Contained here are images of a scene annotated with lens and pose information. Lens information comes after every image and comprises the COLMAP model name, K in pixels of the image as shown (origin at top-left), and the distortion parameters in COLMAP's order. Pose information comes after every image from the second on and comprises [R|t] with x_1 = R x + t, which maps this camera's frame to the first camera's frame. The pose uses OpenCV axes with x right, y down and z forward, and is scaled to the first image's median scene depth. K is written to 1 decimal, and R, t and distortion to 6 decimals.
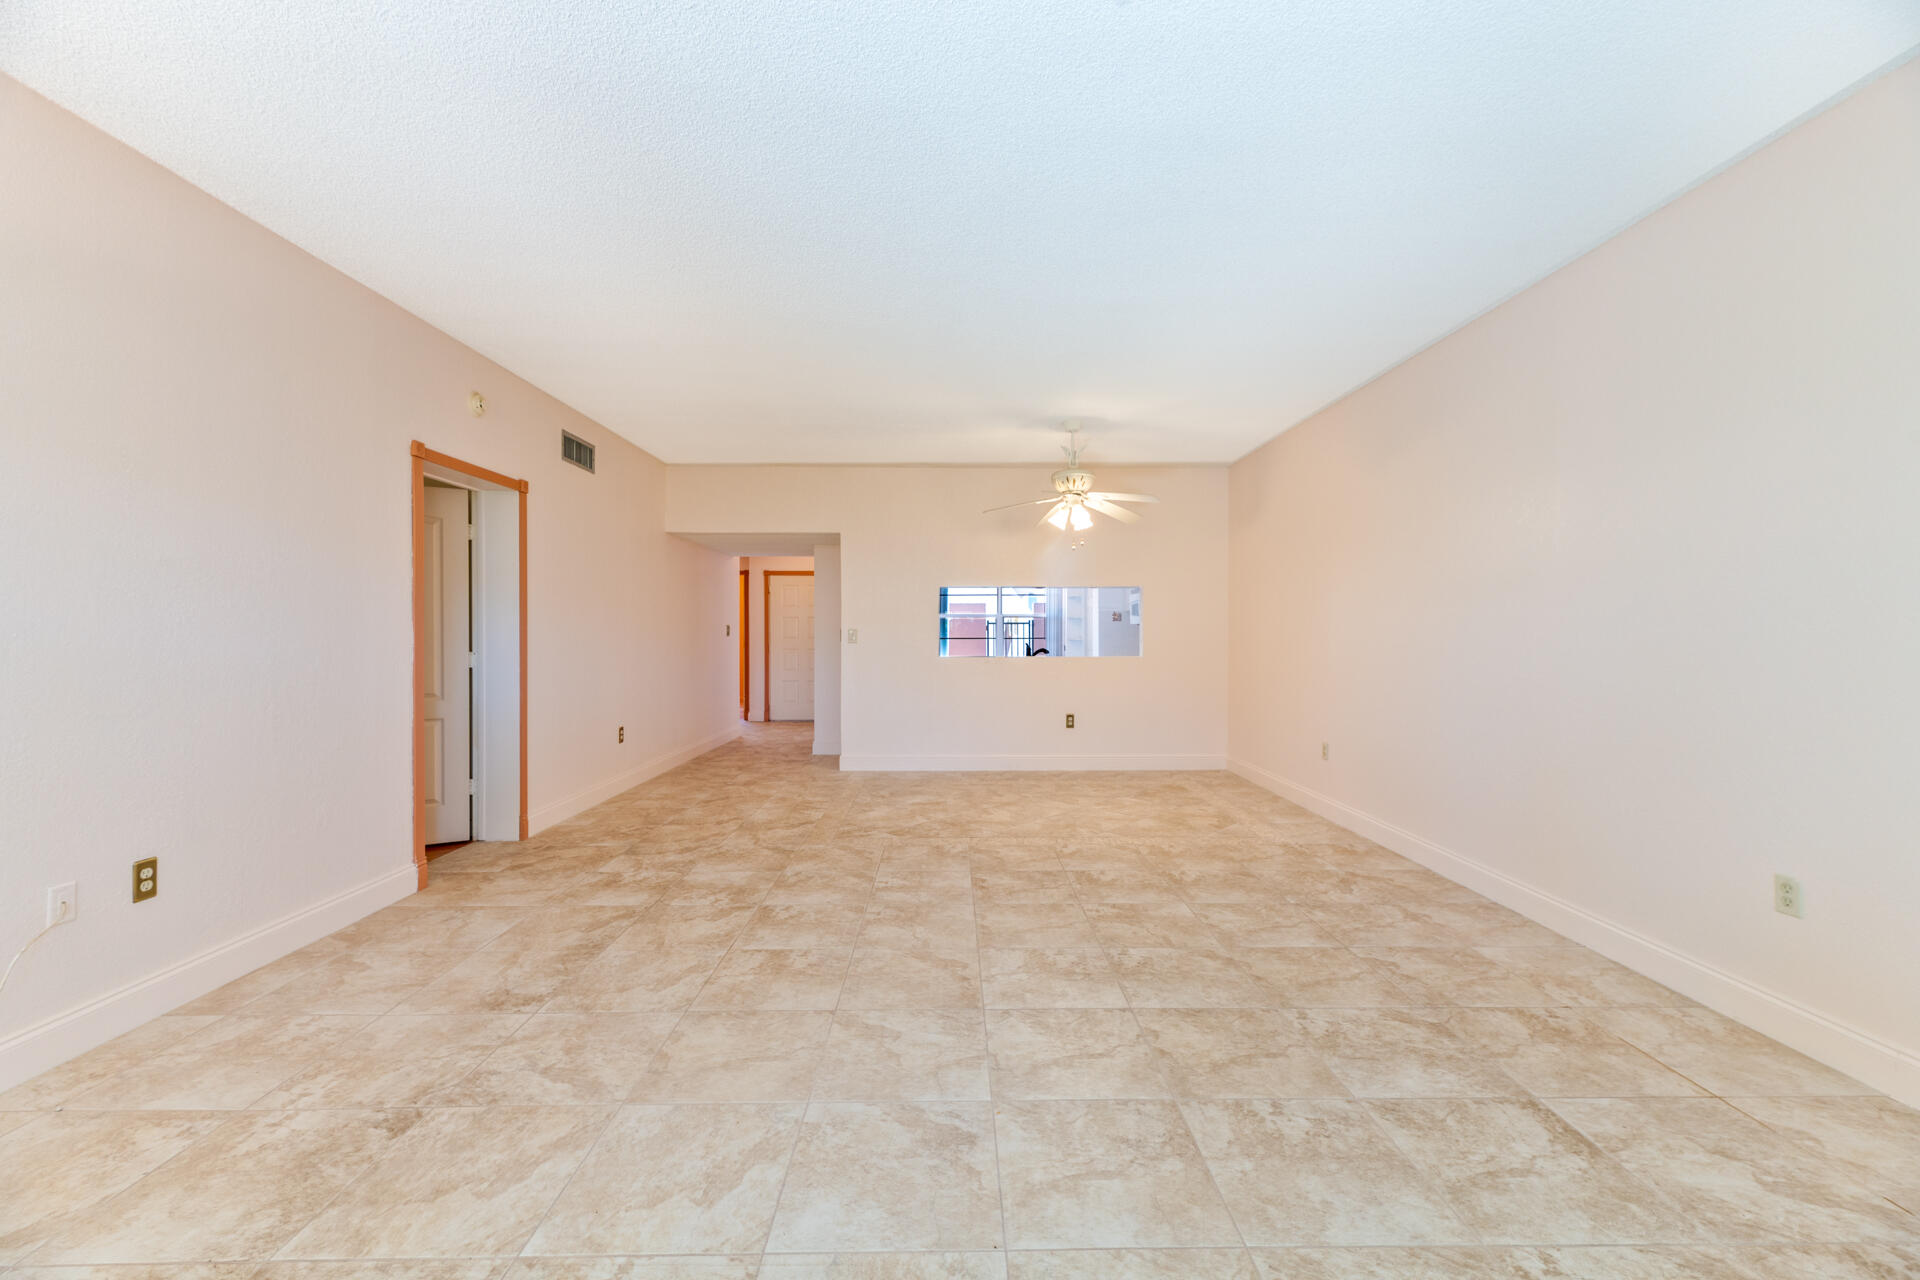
lens RADIAL K [[778.7, 0, 960.0], [0, 778.7, 640.0], [0, 0, 1]] dist [0.014866, 0.000005]
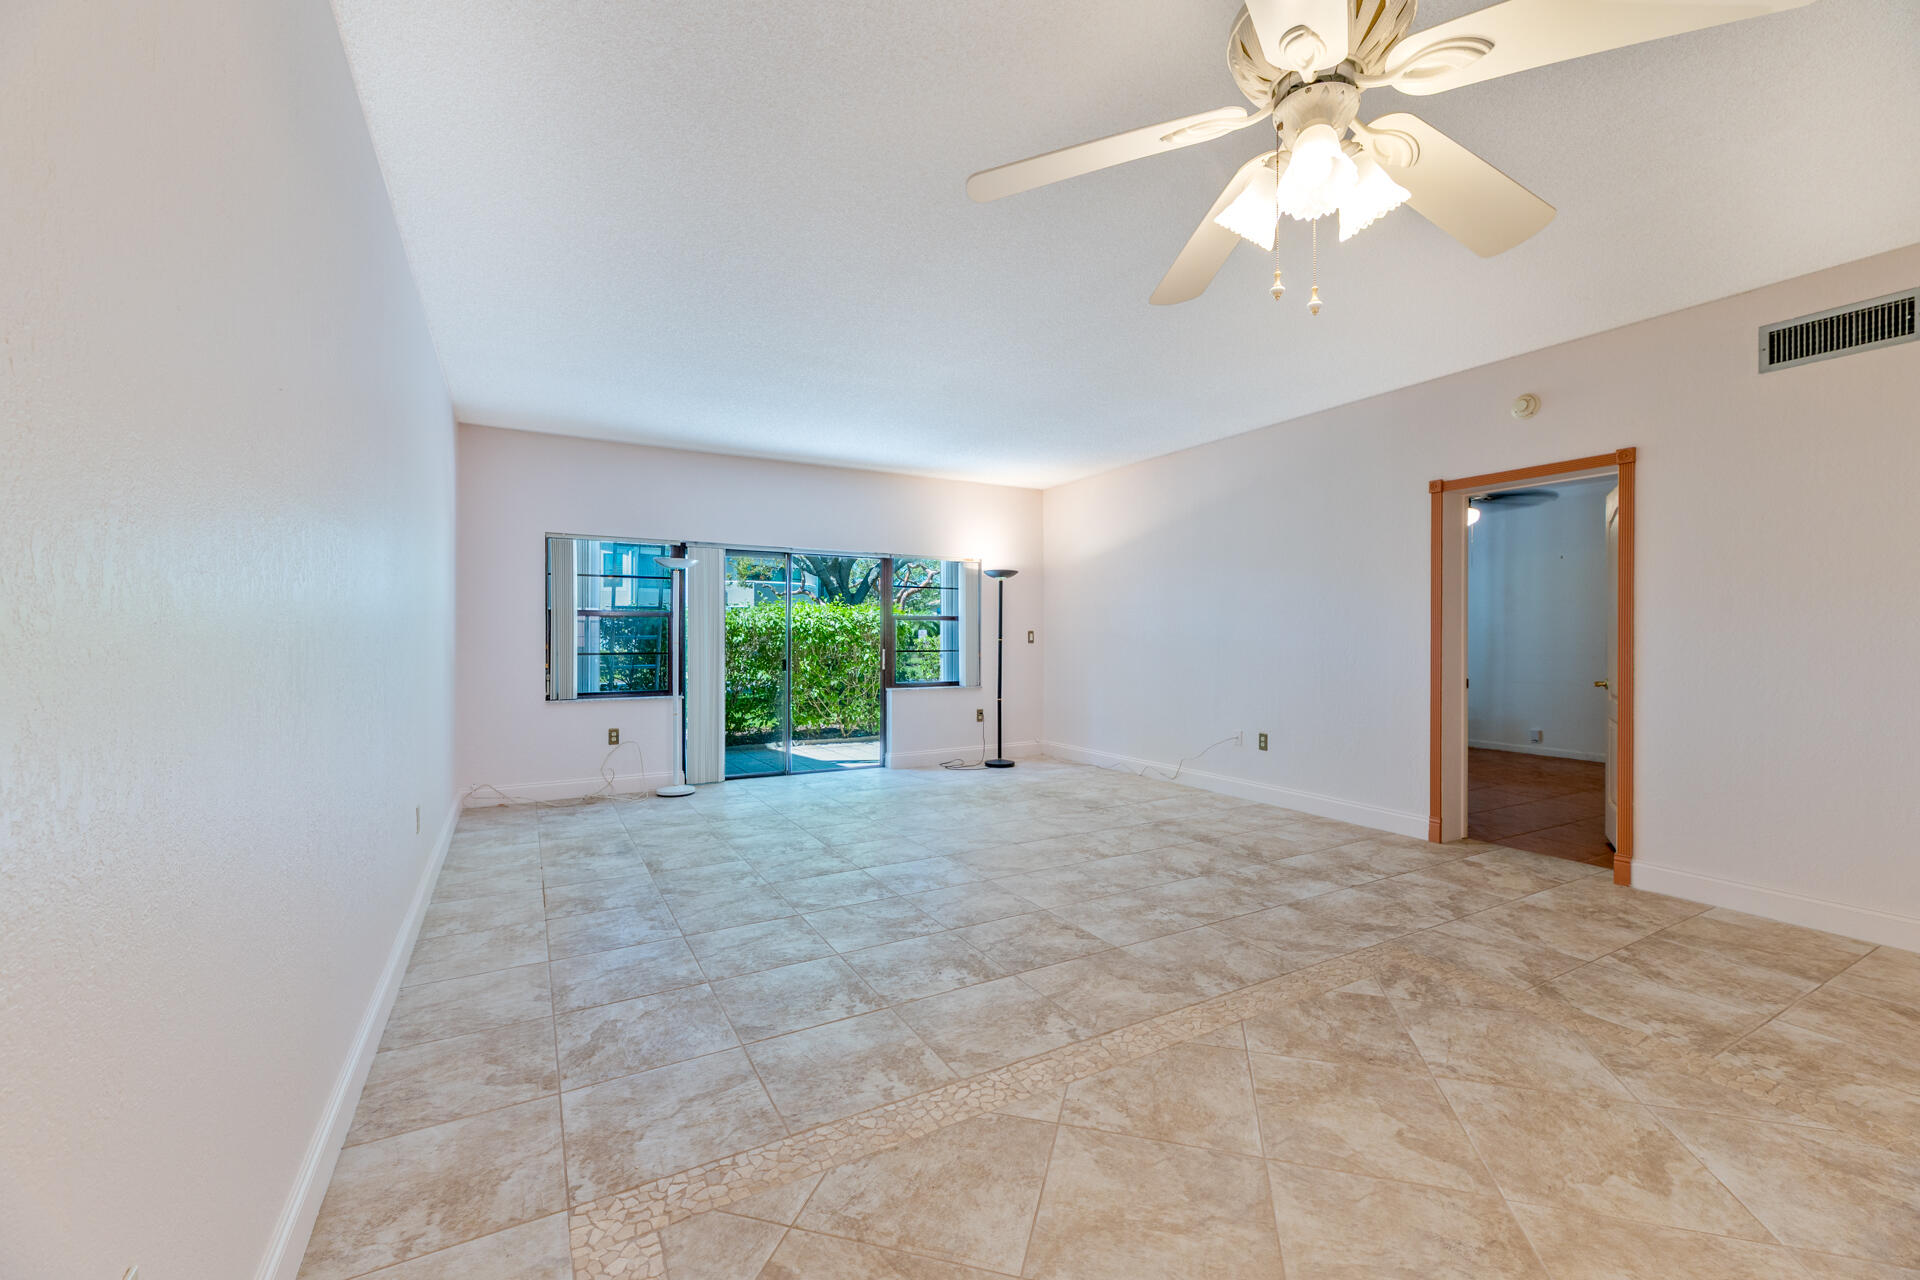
lens RADIAL K [[778.7, 0, 960.0], [0, 778.7, 640.0], [0, 0, 1]] dist [0.014866, 0.000005]
pose [[-0.882183, 0.003091, -0.470896, 0.595654], [-0.003722, 0.999901, 0.013536, -0.013132], [0.470891, 0.013694, -0.882085, 1.884916]]
